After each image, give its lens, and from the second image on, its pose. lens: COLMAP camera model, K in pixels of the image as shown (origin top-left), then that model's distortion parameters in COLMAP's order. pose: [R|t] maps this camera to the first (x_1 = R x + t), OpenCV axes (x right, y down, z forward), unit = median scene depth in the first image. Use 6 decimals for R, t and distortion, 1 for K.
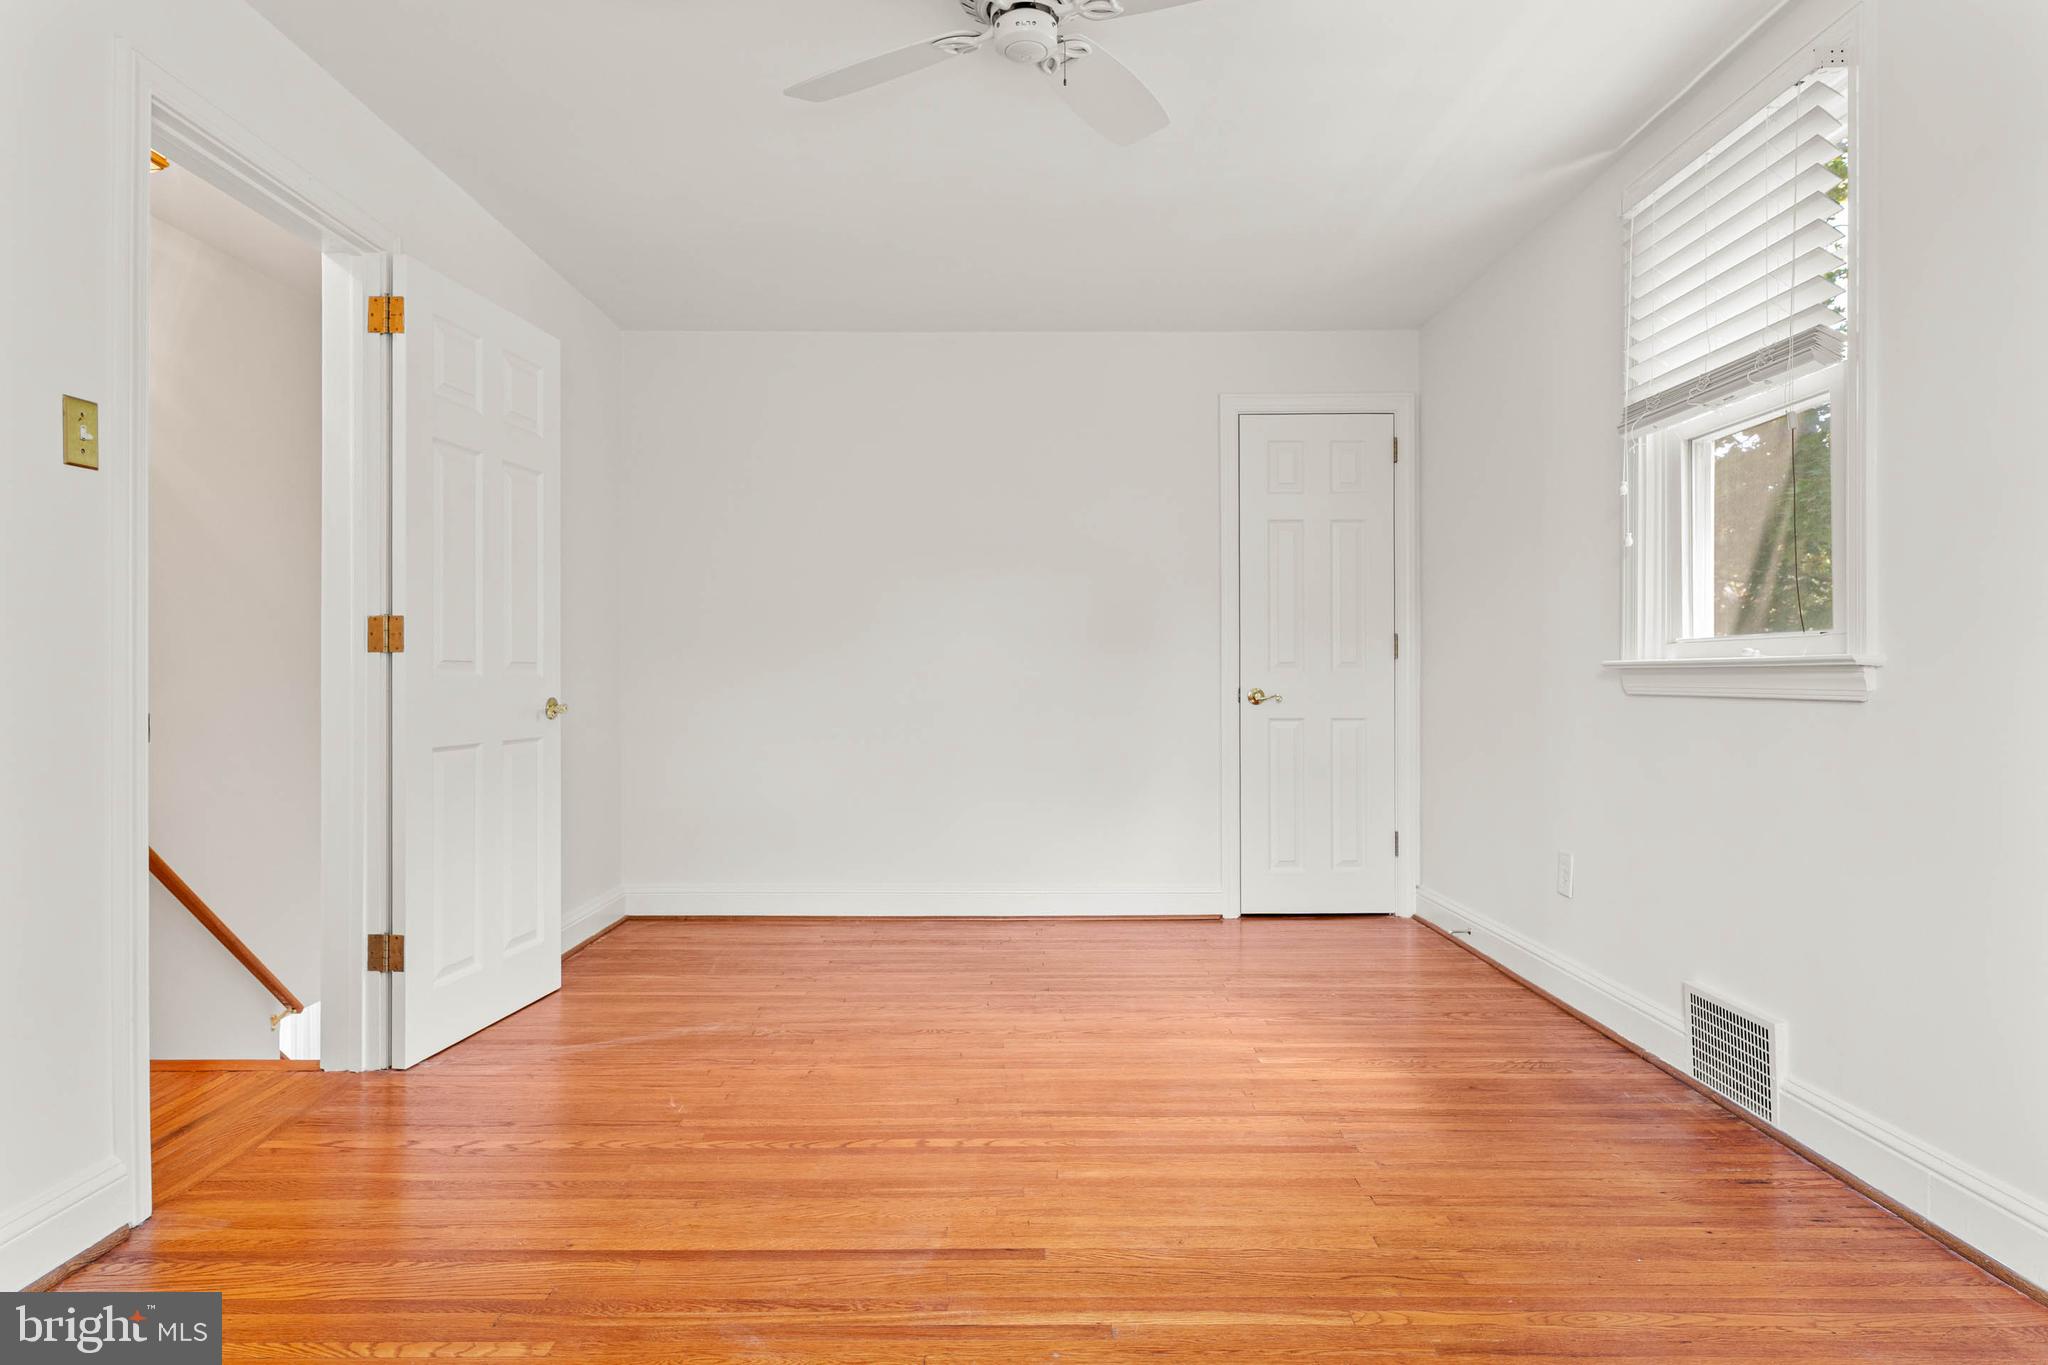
lens RADIAL K [[1182.3, 0, 1021.0], [0, 1182.3, 681.8], [0, 0, 1]] dist [0.003059, -0.003935]
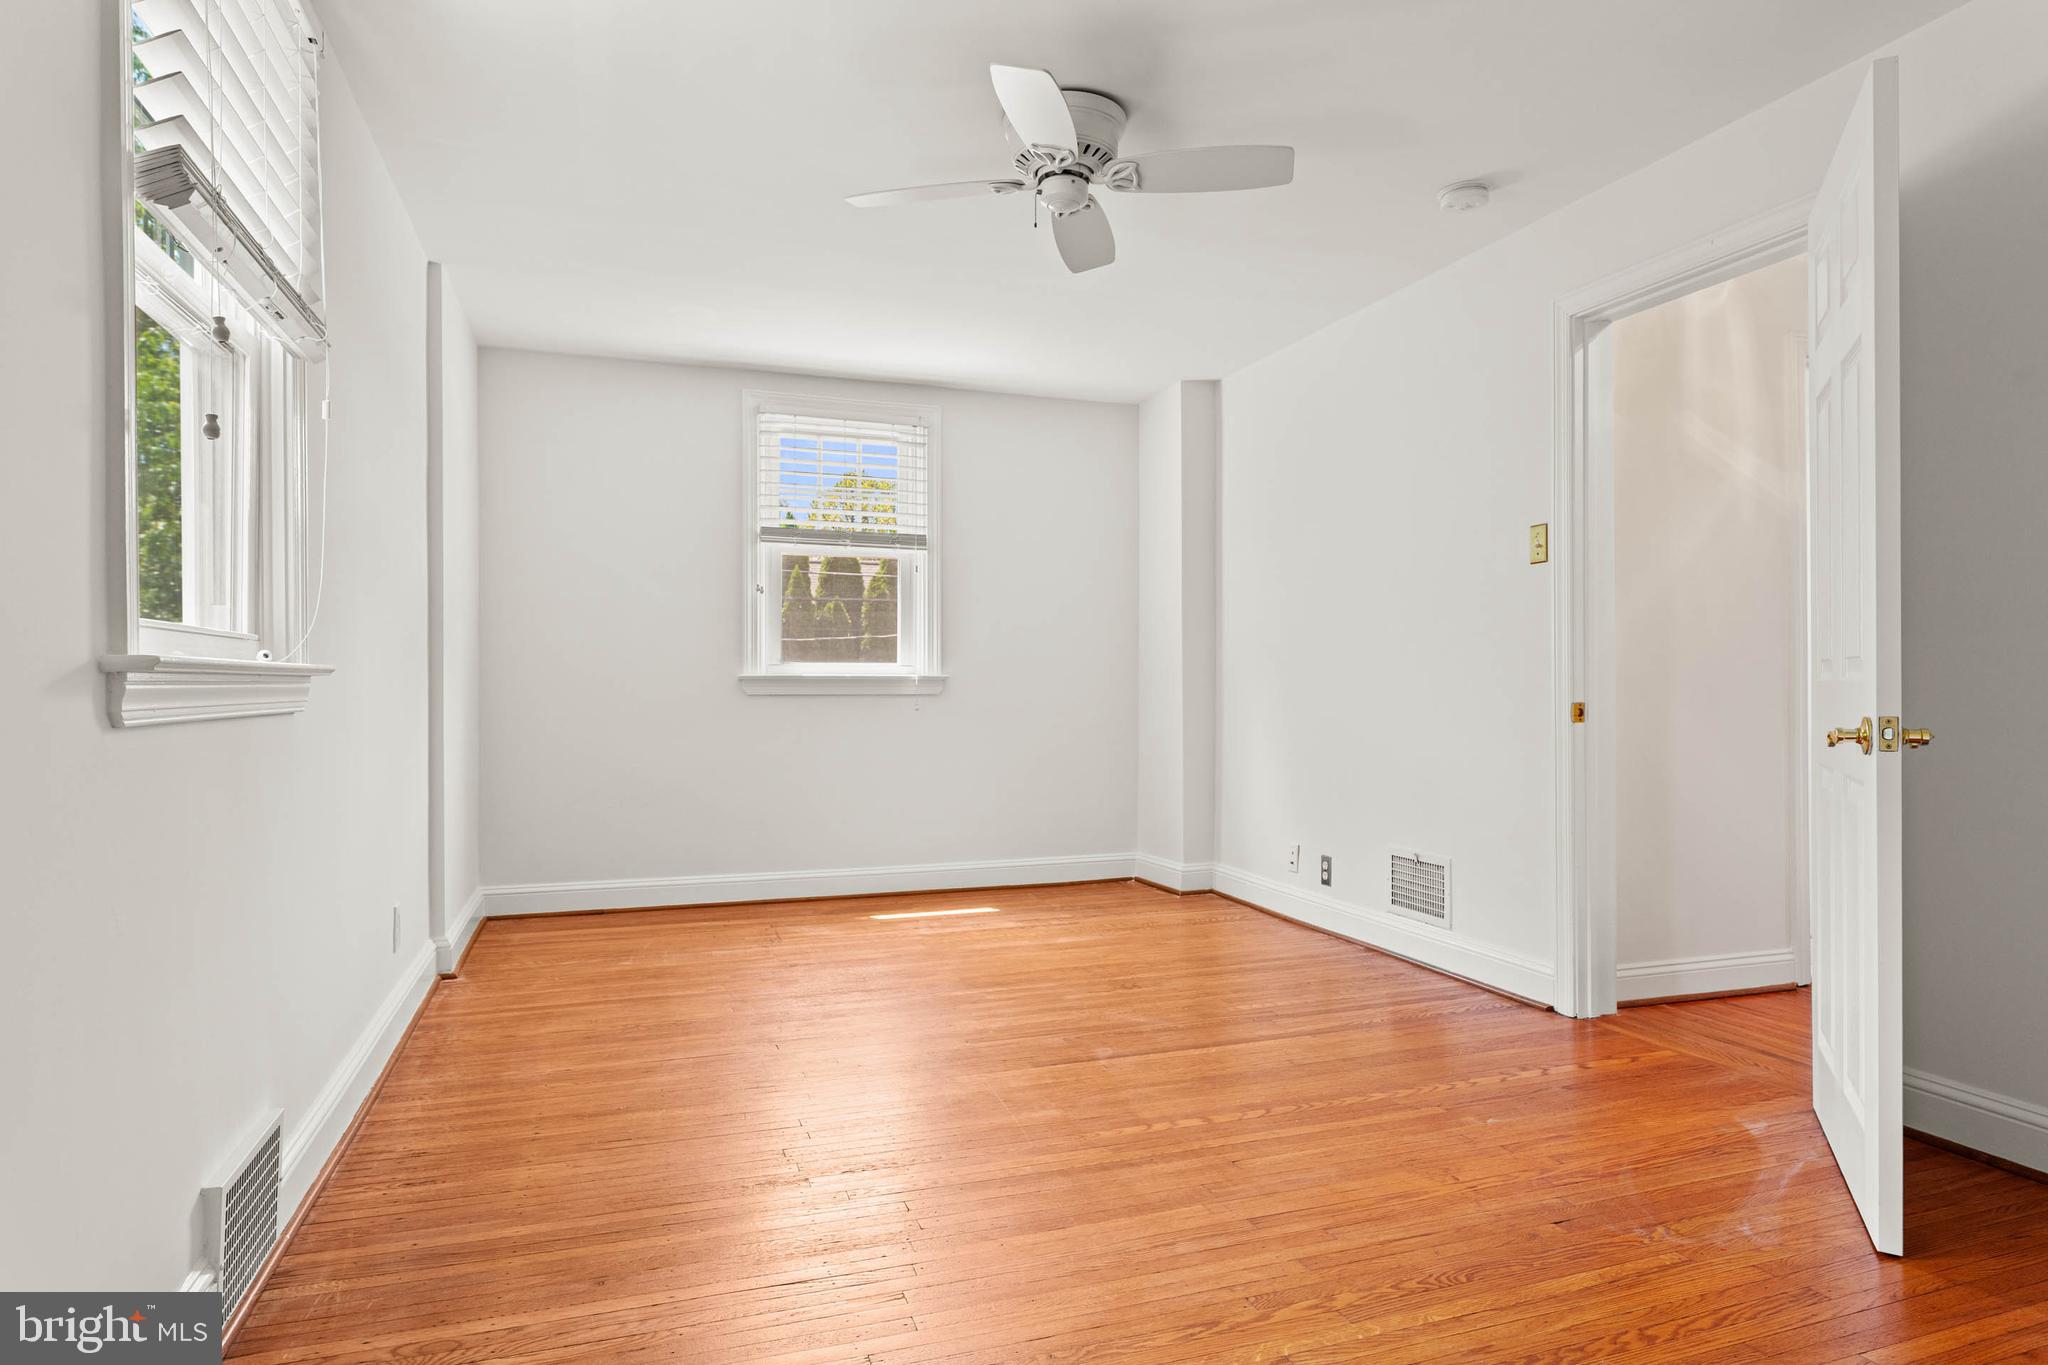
lens RADIAL K [[1182.3, 0, 1015.1], [0, 1182.3, 681.4], [0, 0, 1]] dist [0.003059, -0.003935]
pose [[-0.948501, 0.004806, -0.316737, 0.422436], [0.003527, 0.999983, 0.004609, -0.011531], [0.316753, 0.003255, -0.948502, 1.985541]]
